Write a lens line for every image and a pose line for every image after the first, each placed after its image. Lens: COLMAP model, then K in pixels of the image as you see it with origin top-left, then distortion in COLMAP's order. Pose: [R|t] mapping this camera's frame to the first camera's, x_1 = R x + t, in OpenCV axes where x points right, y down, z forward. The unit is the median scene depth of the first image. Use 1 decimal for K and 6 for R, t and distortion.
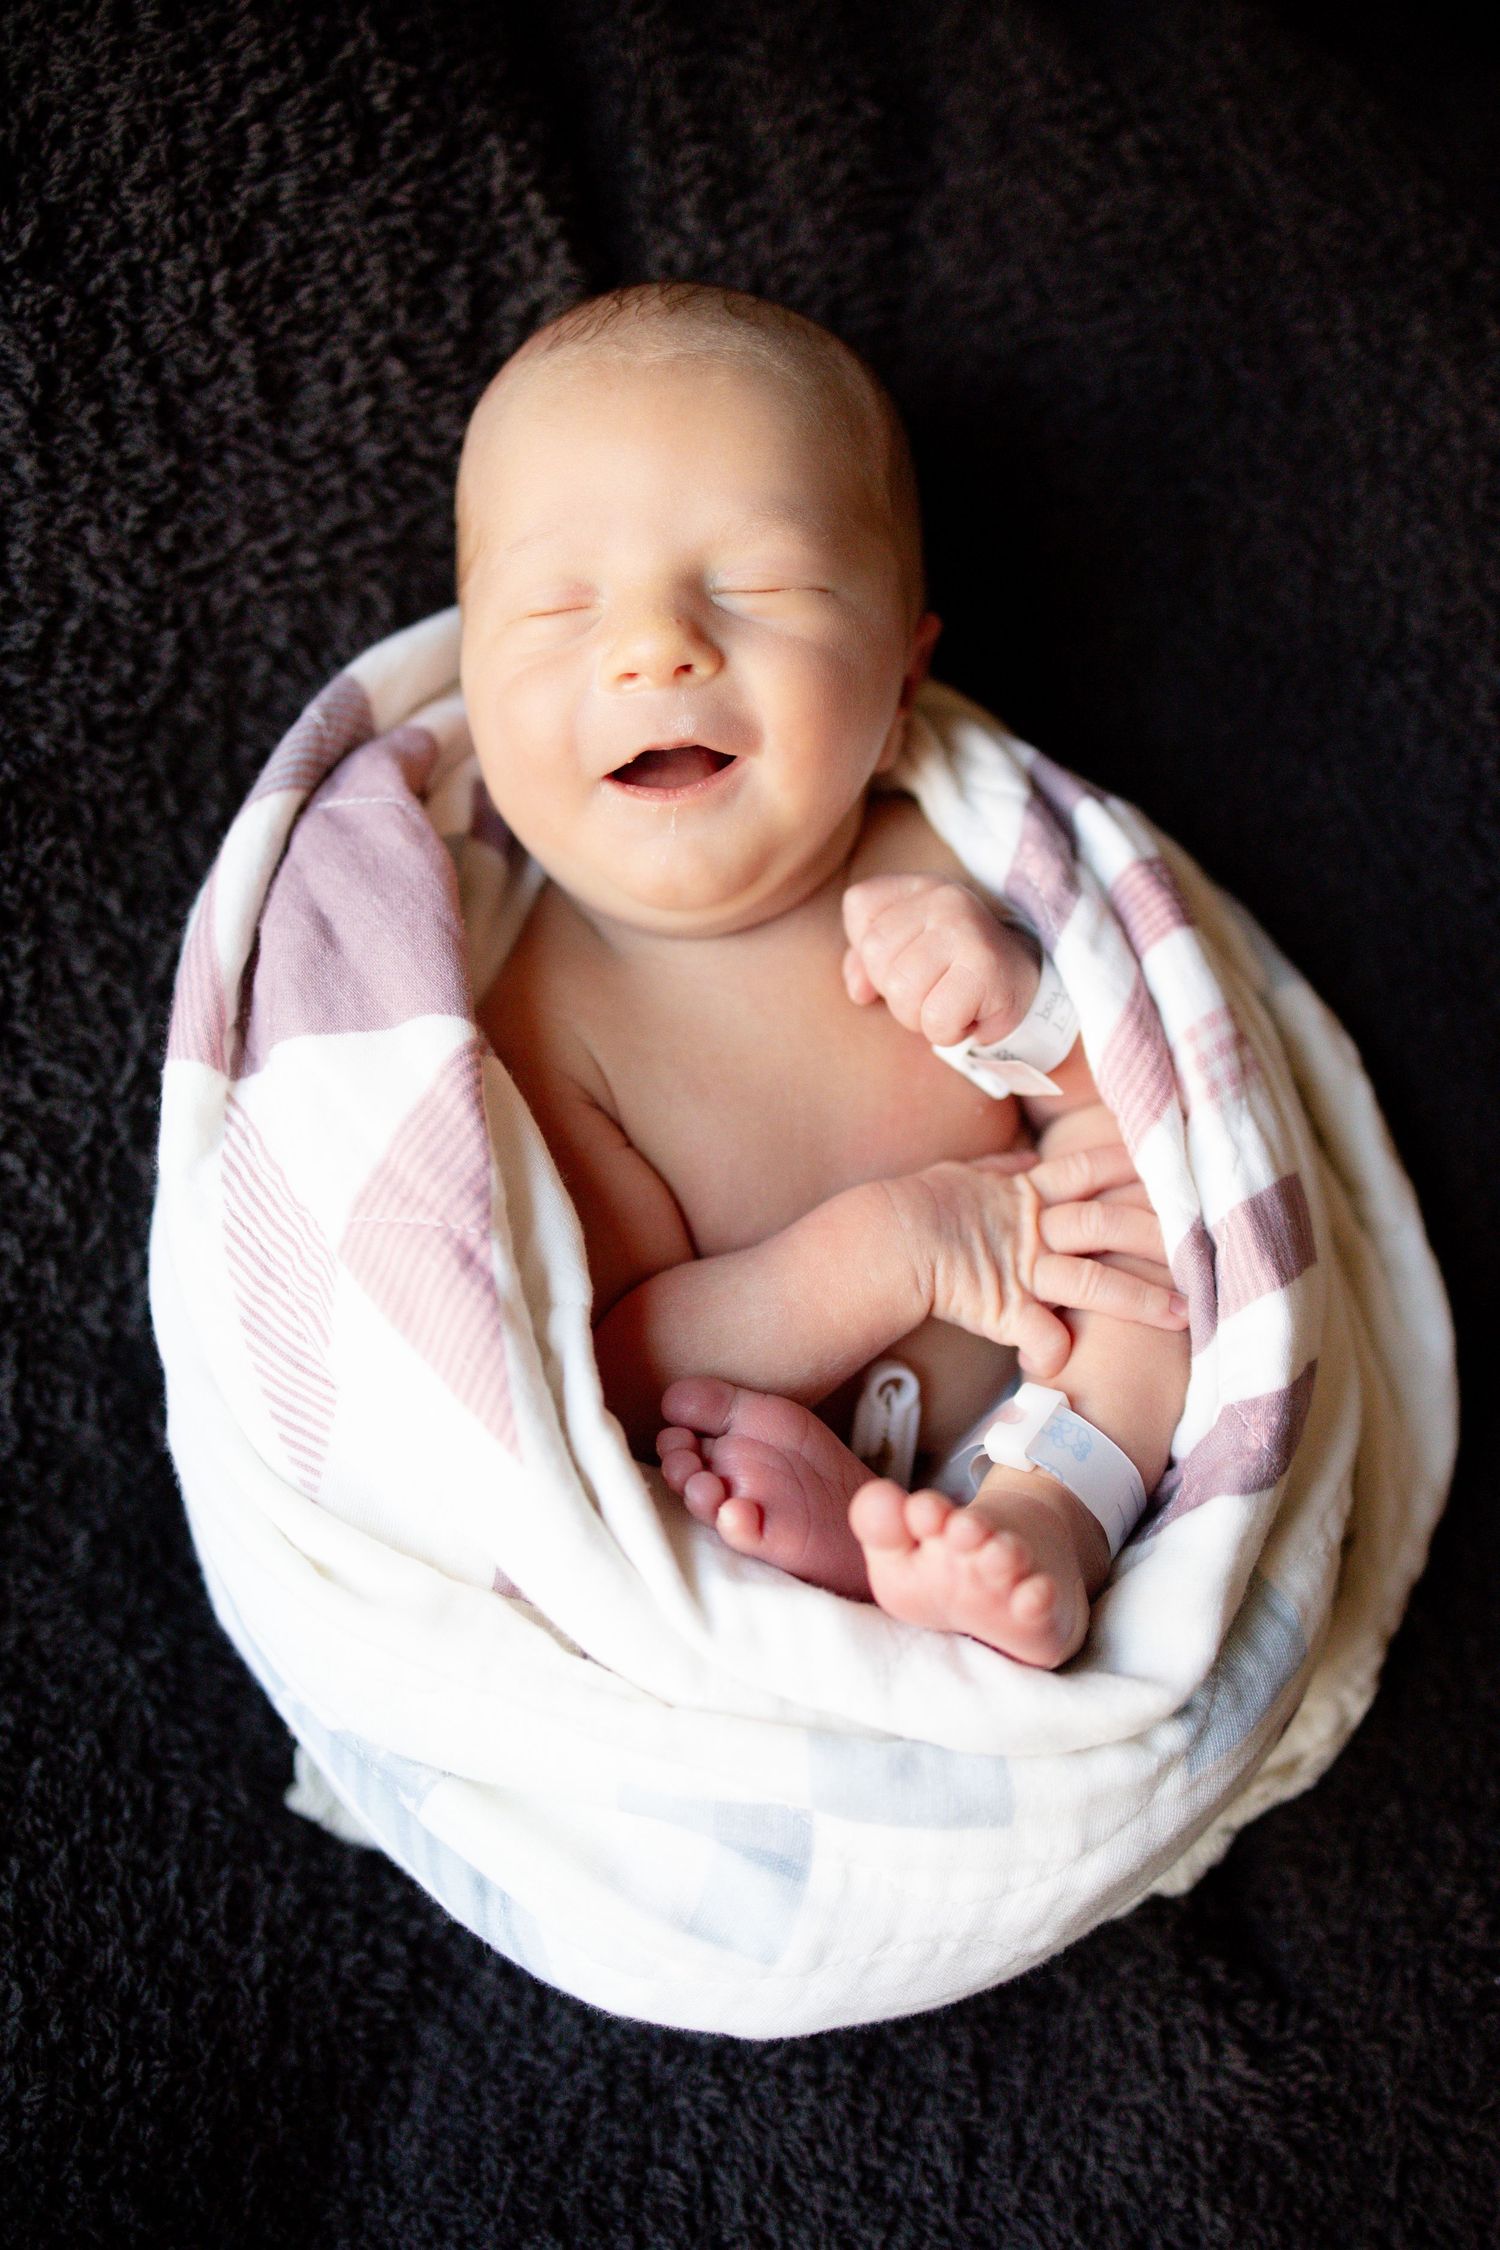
lens RADIAL K [[2269.8, 0, 750.0], [0, 2269.8, 1125.0], [0, 0, 1]] dist [0.046079, -0.029616]
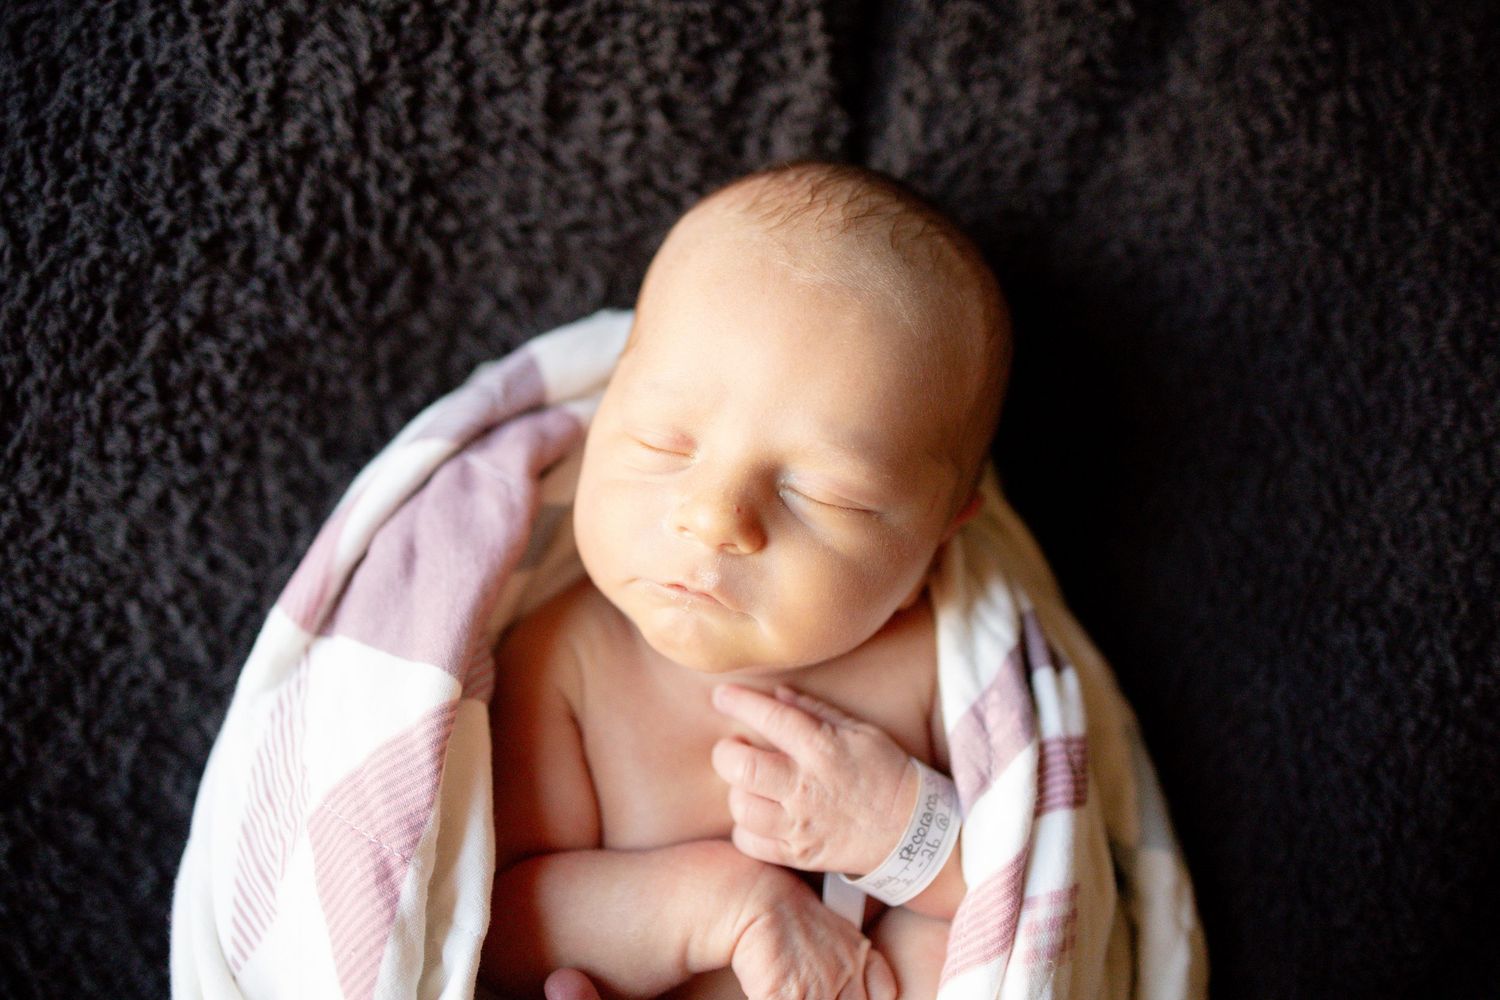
lens RADIAL K [[1513.2, 0, 750.0], [0, 1513.2, 500.0], [0, 0, 1]] dist [0.046079, -0.029616]
pose [[0.917640, 0.362202, -0.163546, 0.105535], [-0.346218, 0.930642, 0.118483, -0.257530], [0.195118, -0.052102, 0.979395, 0.185047]]
